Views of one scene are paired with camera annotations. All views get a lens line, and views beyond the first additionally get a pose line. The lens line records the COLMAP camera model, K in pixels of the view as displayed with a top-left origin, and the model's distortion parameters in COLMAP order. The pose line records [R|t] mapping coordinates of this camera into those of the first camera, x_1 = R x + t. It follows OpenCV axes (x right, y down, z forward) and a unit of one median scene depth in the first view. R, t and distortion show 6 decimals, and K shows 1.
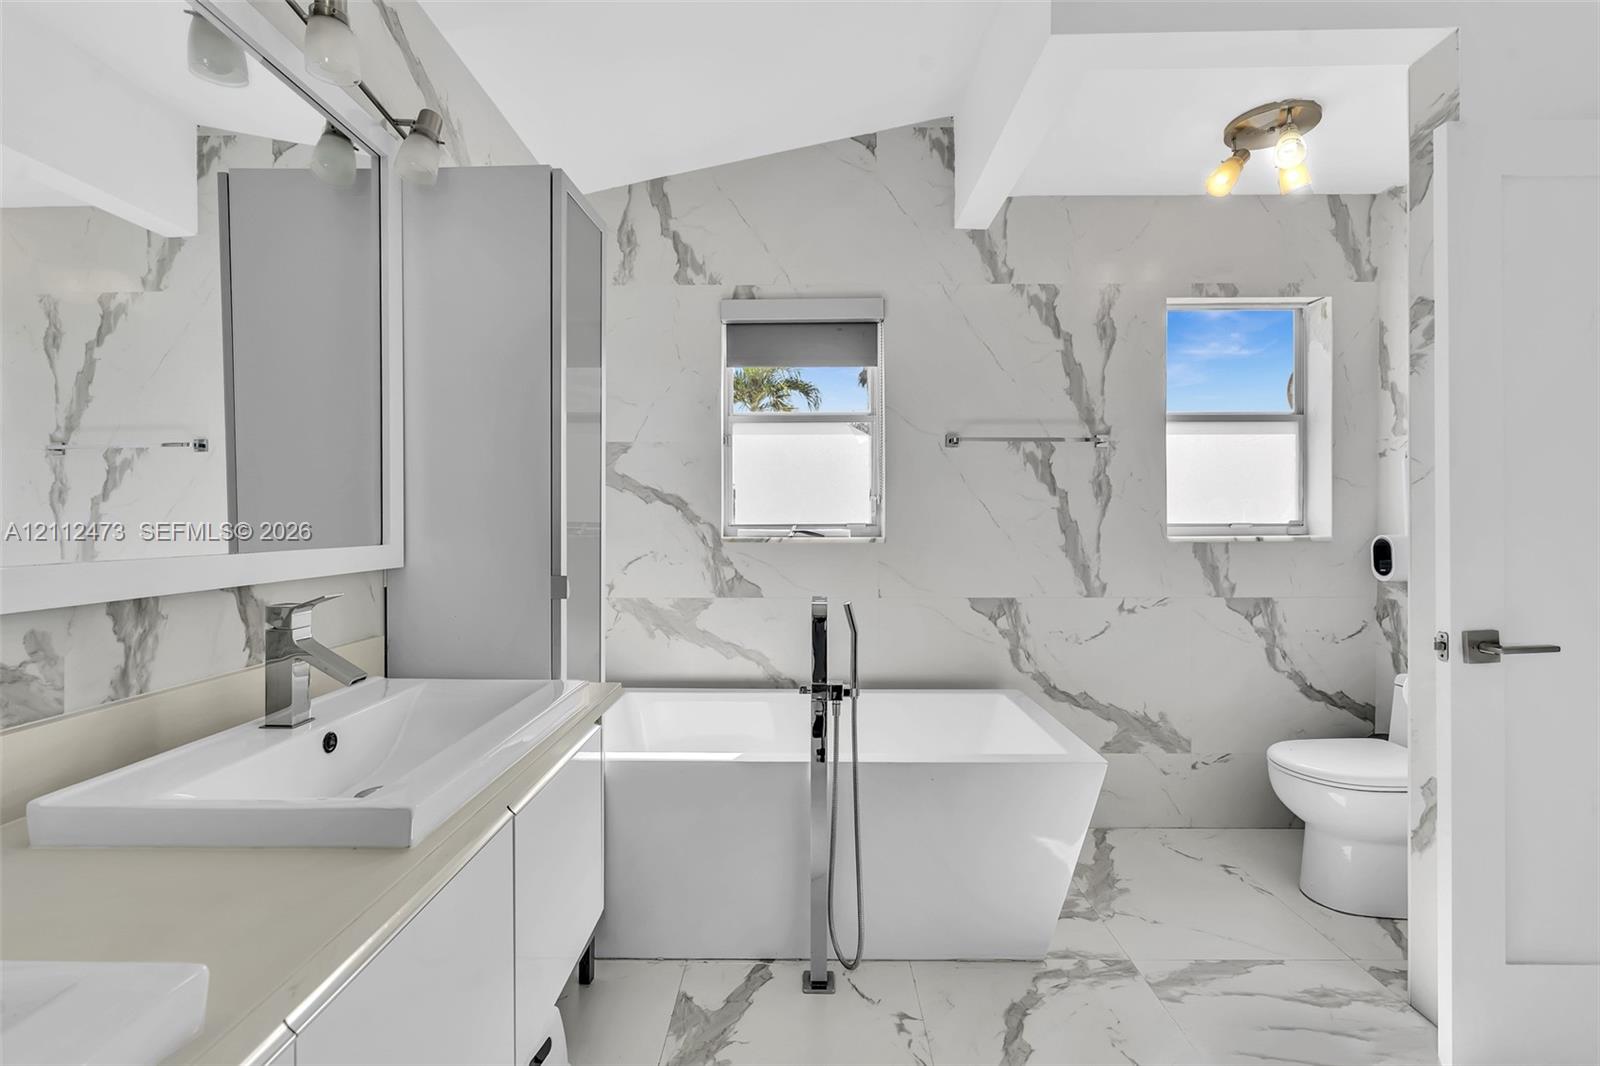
lens RADIAL K [[727.9, 0, 801.6], [0, 727.9, 515.7], [0, 0, 1]] dist [-0.001831, 0.001117]
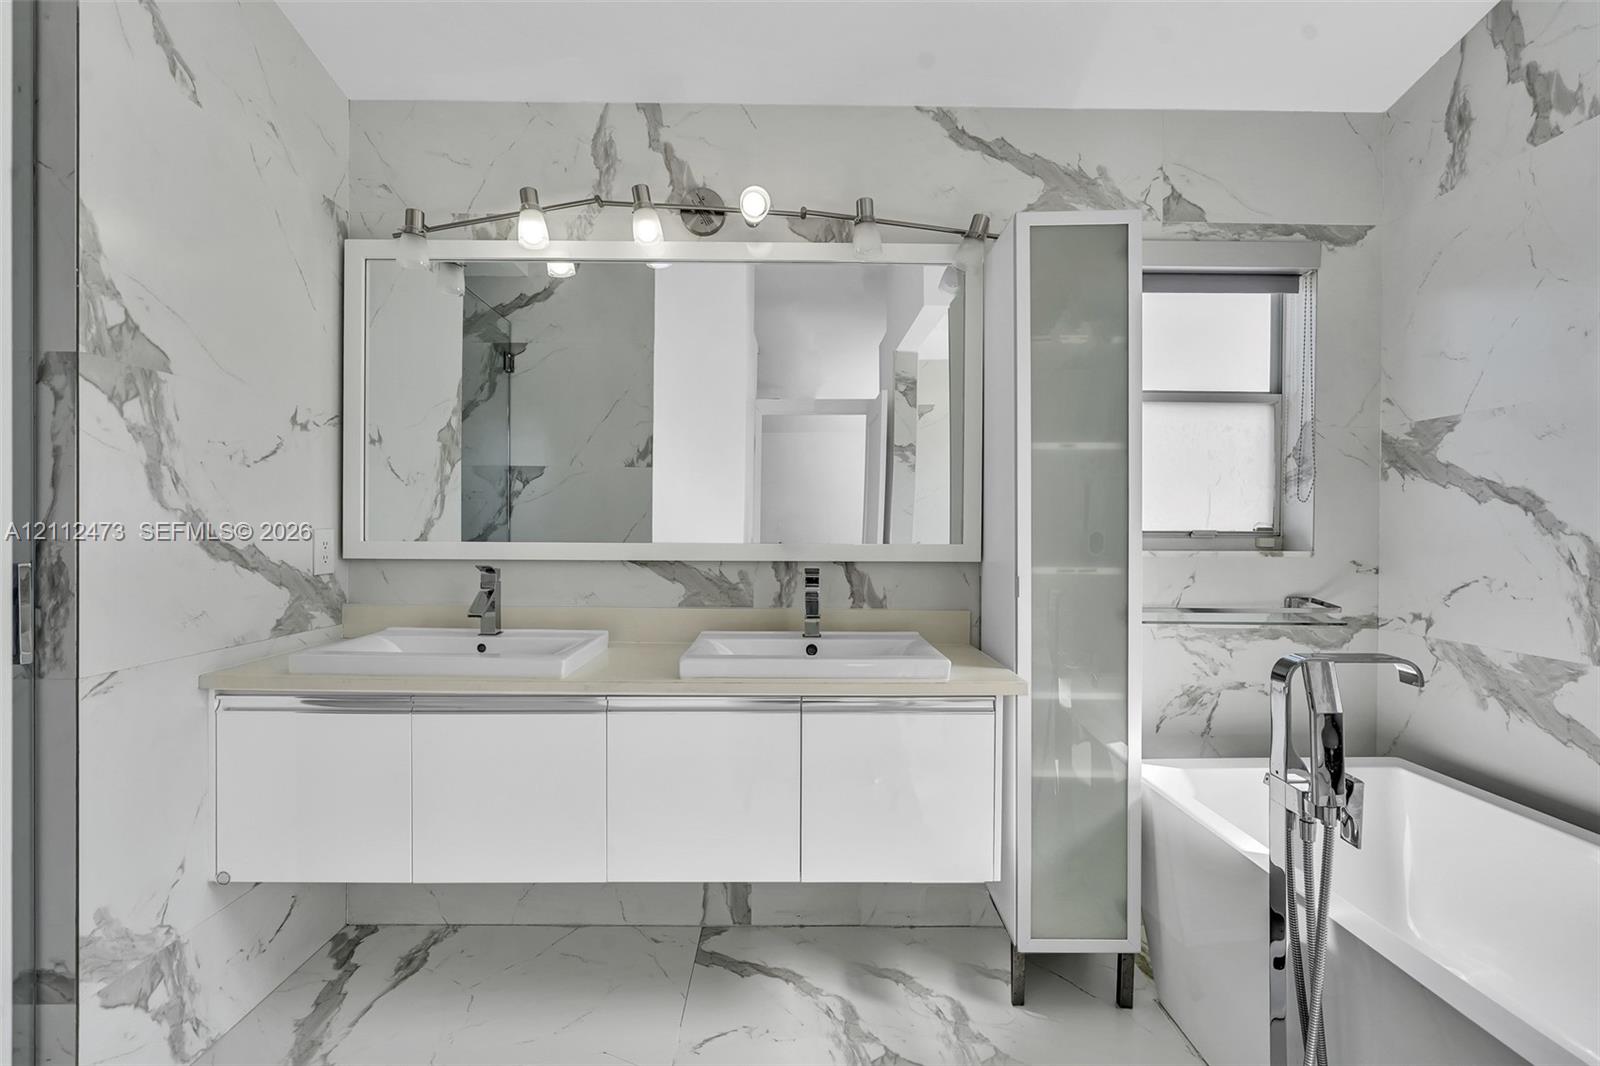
lens RADIAL K [[715.1, 0, 800.9], [0, 715.1, 527.6], [0, 0, 1]] dist [-0.004537, 0.000865]
pose [[0.028914, 0.000132, -0.999582, 0.419043], [-0.001650, 0.999999, 0.000084, 0.006084], [0.999581, 0.001646, 0.028914, 0.364413]]
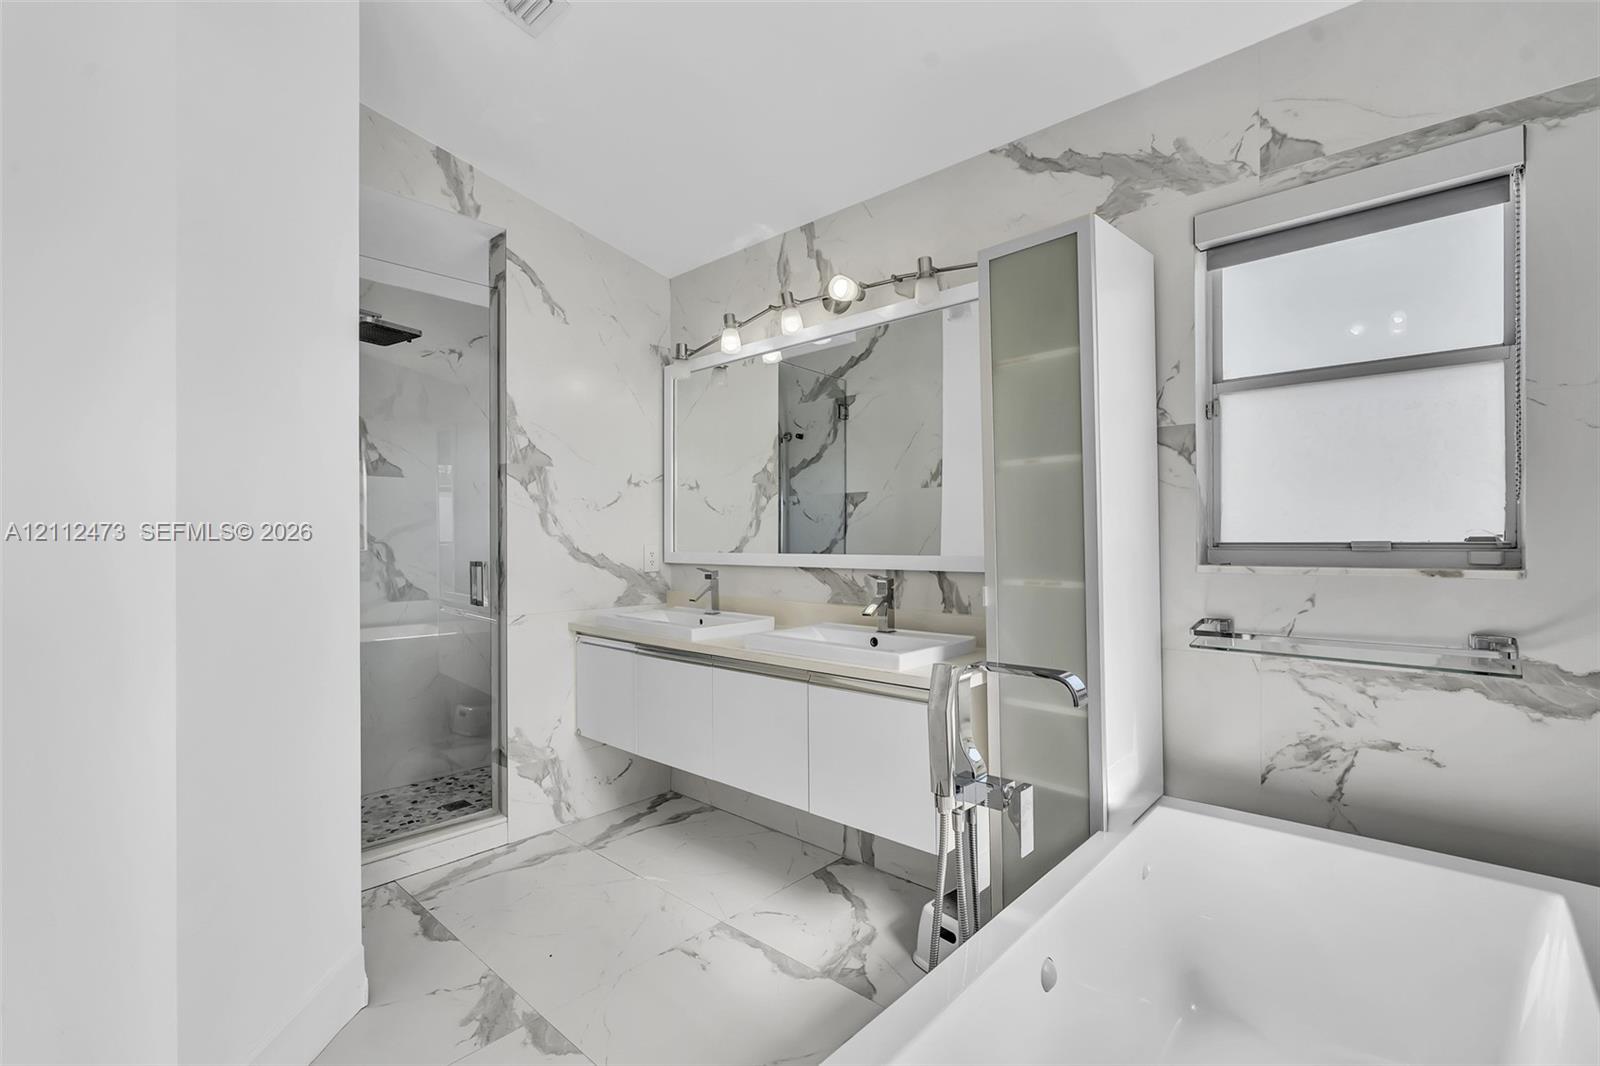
lens RADIAL K [[711.1, 0, 792.1], [0, 711.1, 531.1], [0, 0, 1]] dist [0.000142, 0.000581]
pose [[-0.660763, -0.003890, -0.750585, 0.424233], [0.008638, 0.999881, -0.012786, 0.003094], [0.750545, -0.014932, -0.660650, 0.868655]]
